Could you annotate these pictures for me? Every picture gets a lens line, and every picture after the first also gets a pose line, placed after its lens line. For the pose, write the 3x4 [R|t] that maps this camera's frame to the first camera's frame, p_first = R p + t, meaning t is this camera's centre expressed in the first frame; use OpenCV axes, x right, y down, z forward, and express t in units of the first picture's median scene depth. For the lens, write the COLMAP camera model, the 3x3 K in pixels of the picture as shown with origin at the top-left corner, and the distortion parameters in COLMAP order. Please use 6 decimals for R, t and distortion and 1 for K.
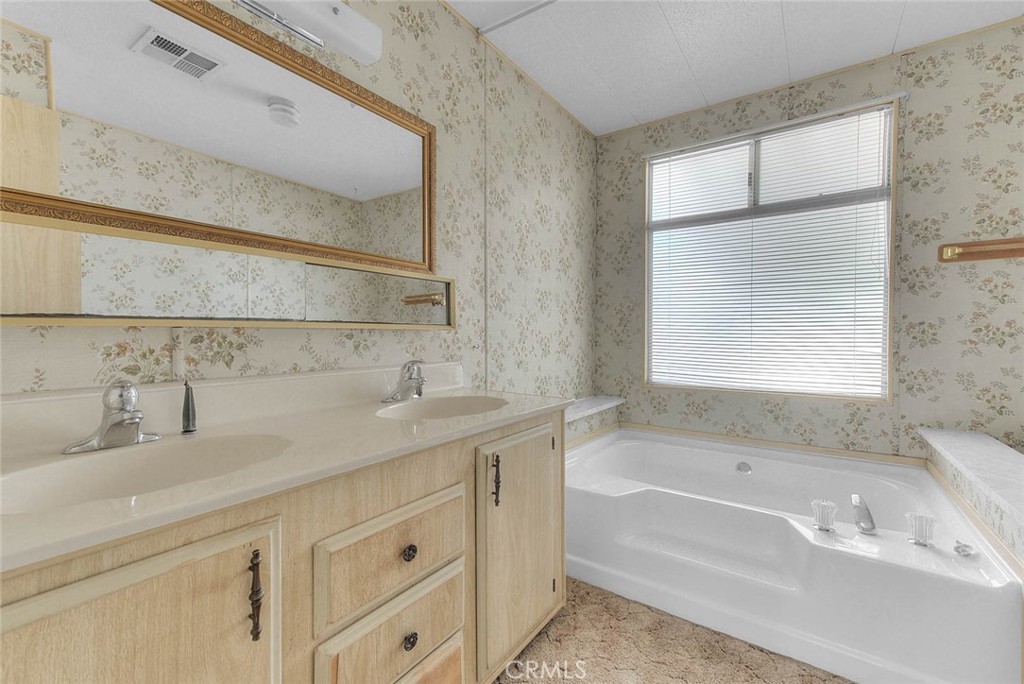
lens RADIAL K [[434.7, 0, 500.0], [0, 434.7, 342.9], [0, 0, 1]] dist [0.020704, -0.000177]
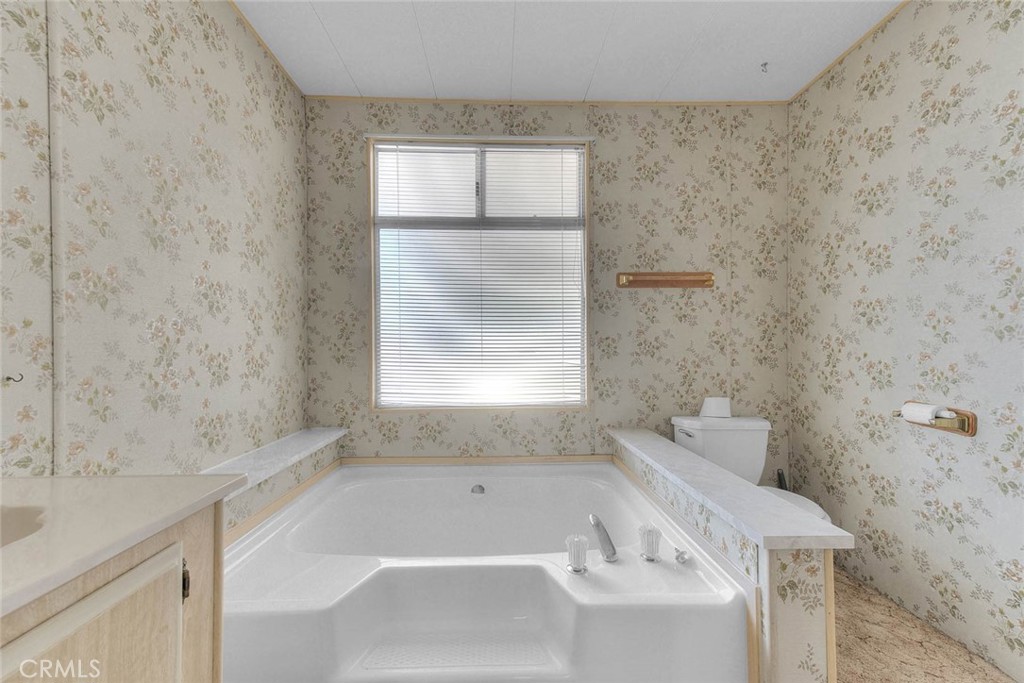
lens RADIAL K [[404.4, 0, 506.7], [0, 404.4, 345.8], [0, 0, 1]] dist [0.016158, -0.000052]
pose [[0.796019, -0.001893, 0.605269, 0.090112], [0.016234, 0.999702, -0.018222, -0.008770], [-0.605054, 0.024331, 0.795812, 0.297554]]
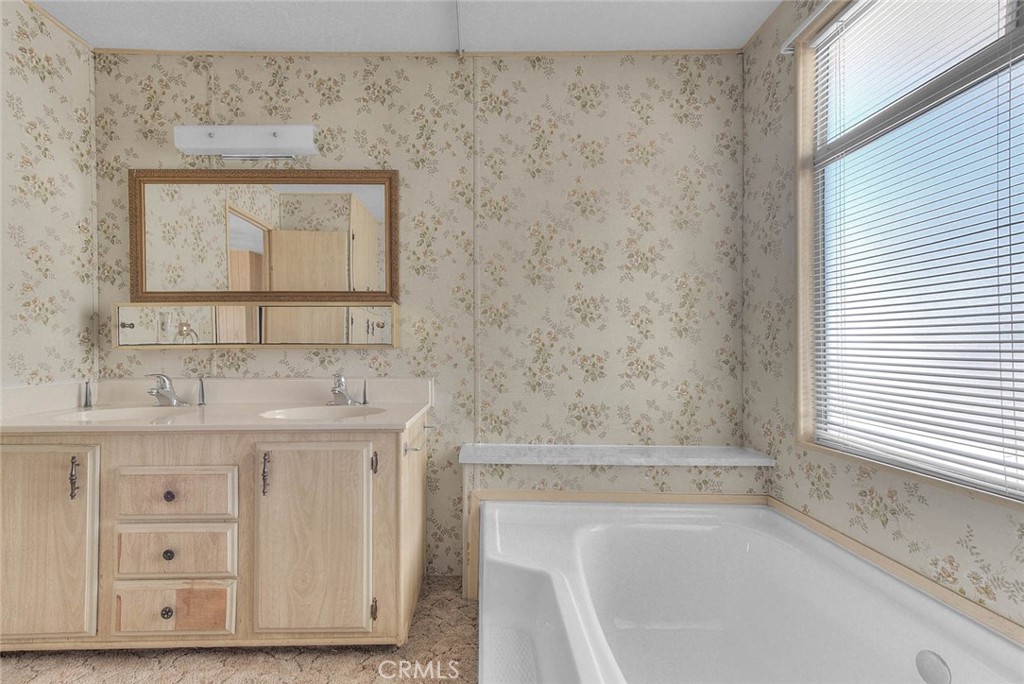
lens RADIAL K [[431.3, 0, 481.8], [0, 431.3, 349.7], [0, 0, 1]] dist [0.022565, -0.000113]
pose [[0.580487, -0.002029, -0.814267, 0.729022], [-0.014601, 0.999810, -0.012901, -0.012376], [0.814139, 0.019378, 0.580347, 0.432593]]
